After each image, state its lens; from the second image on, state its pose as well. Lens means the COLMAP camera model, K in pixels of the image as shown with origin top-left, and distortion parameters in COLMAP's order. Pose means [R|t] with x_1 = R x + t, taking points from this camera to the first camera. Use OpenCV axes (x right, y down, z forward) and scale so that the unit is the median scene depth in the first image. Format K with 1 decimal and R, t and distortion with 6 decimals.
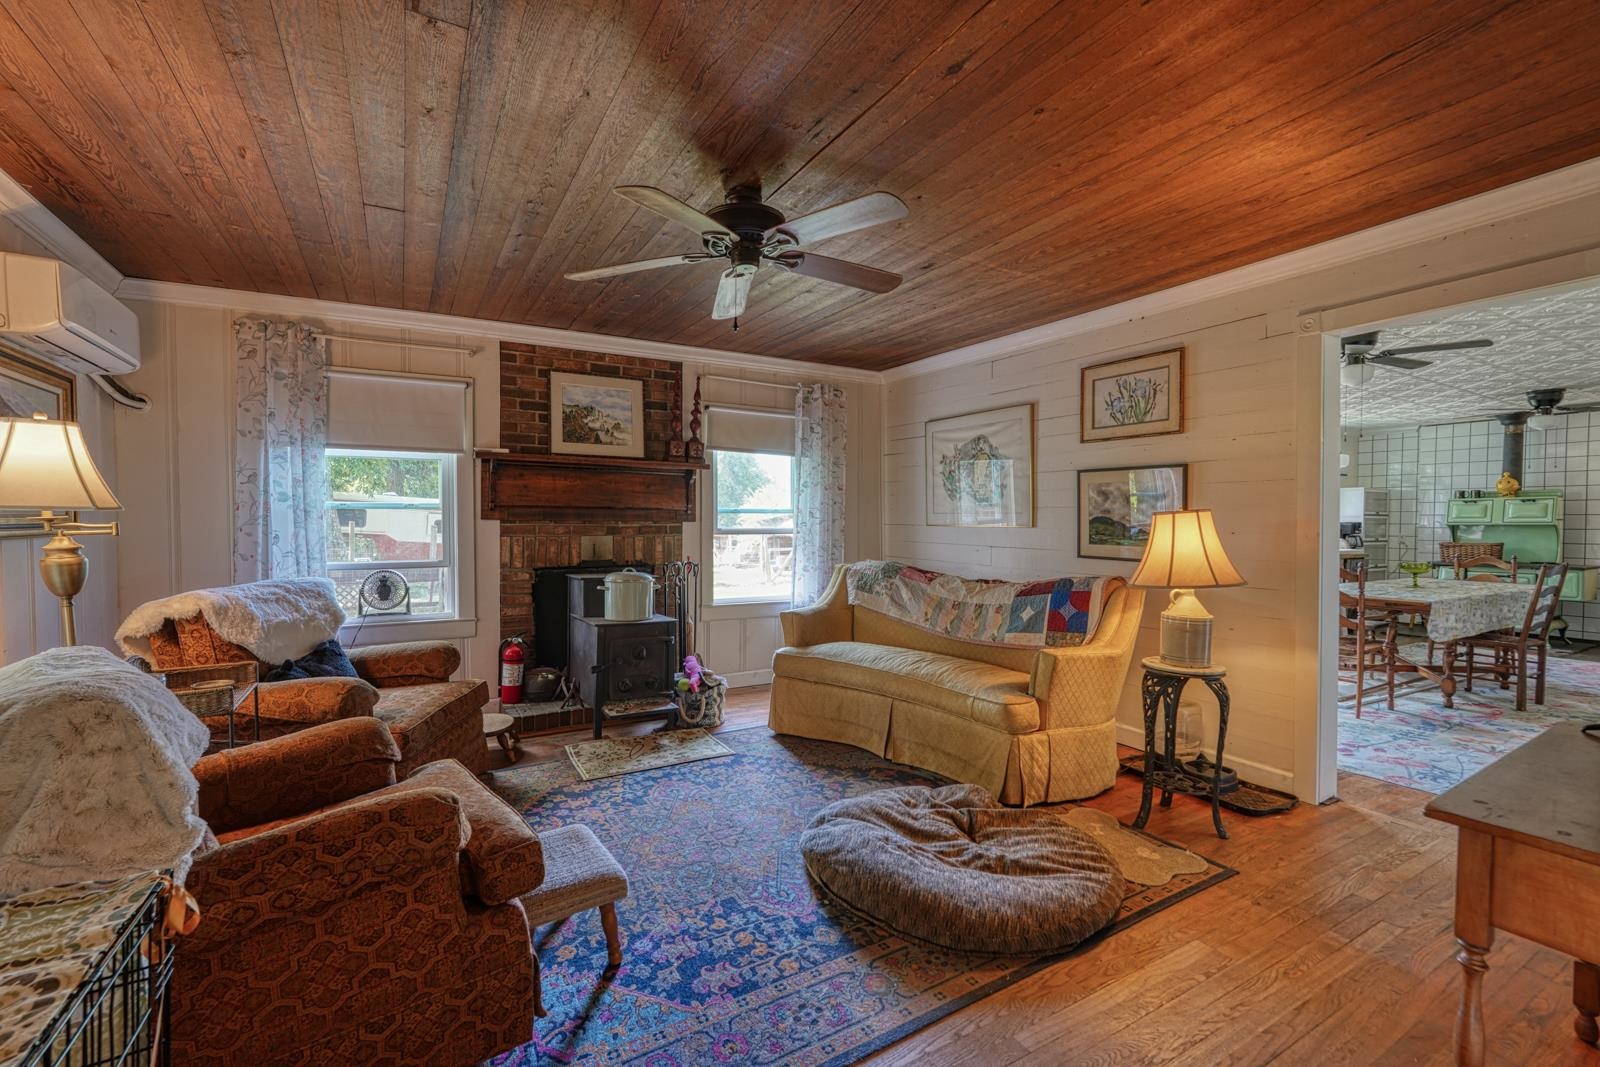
lens RADIAL K [[710.5, 0, 799.7], [0, 710.5, 533.7], [0, 0, 1]] dist [-0.003851, 0.002290]
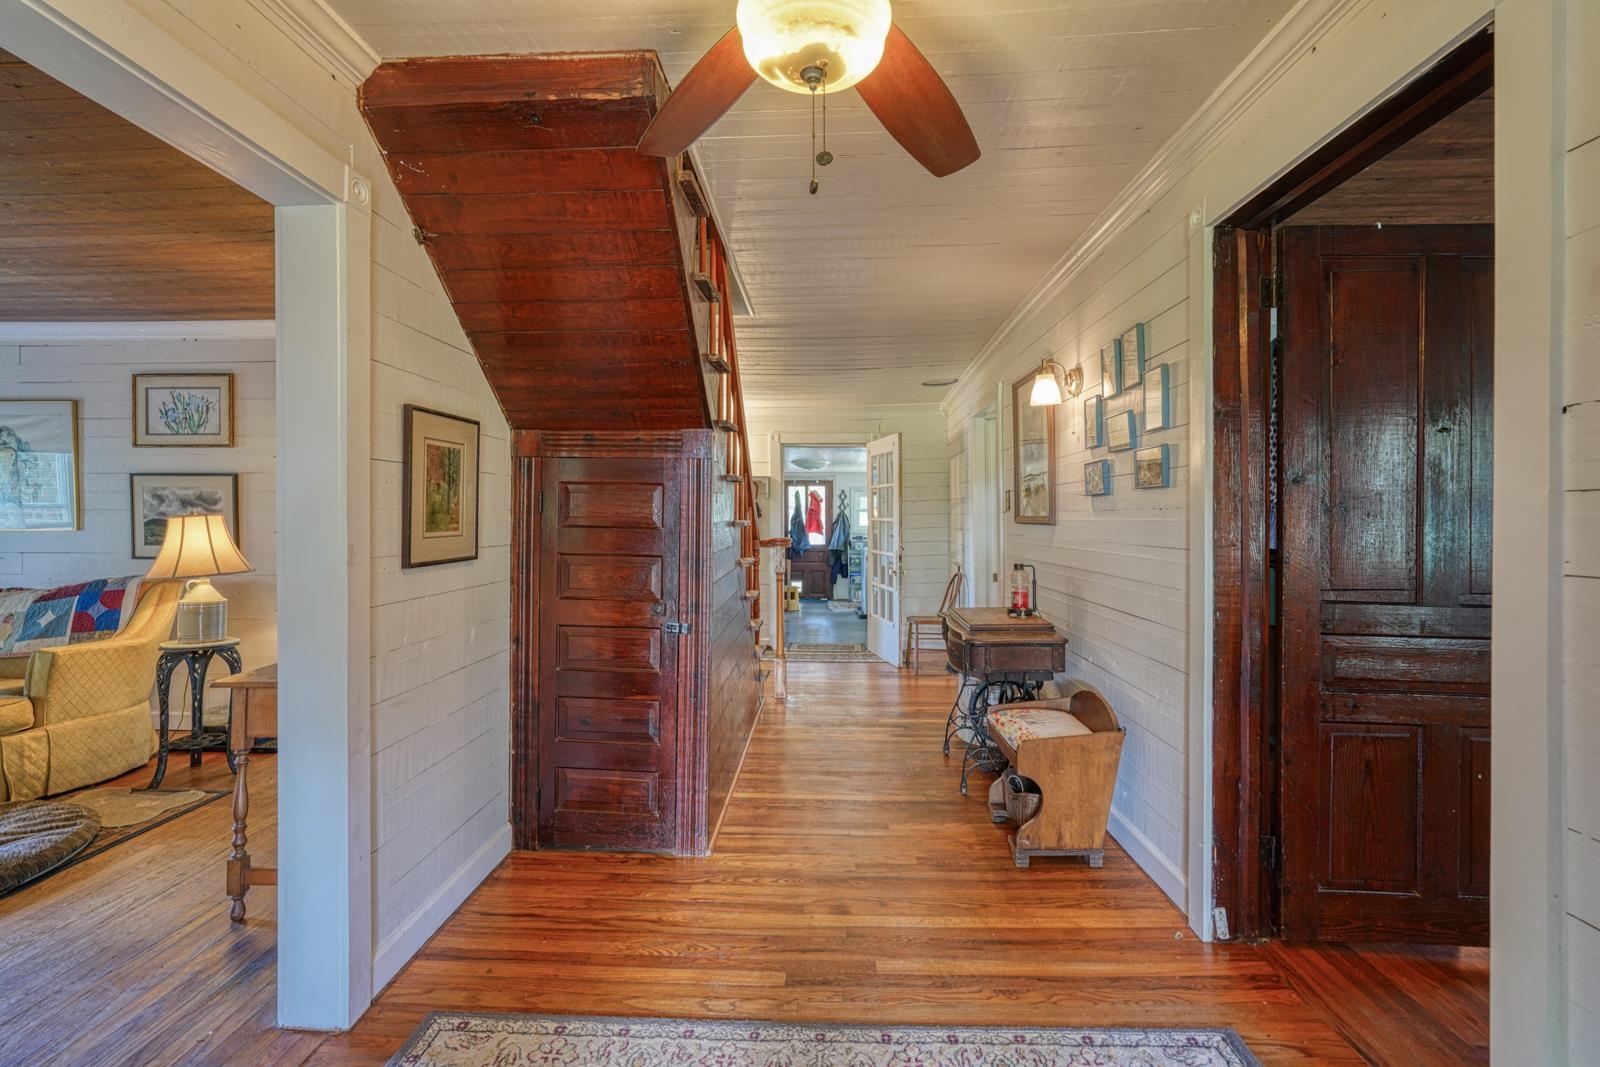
lens RADIAL K [[710.5, 0, 807.7], [0, 710.5, 523.0], [0, 0, 1]] dist [-0.003851, 0.002290]
pose [[0.537255, -0.007400, 0.843387, 0.063939], [0.021038, 0.999768, -0.004629, 0.007969], [-0.843157, 0.020230, 0.537286, -0.423232]]
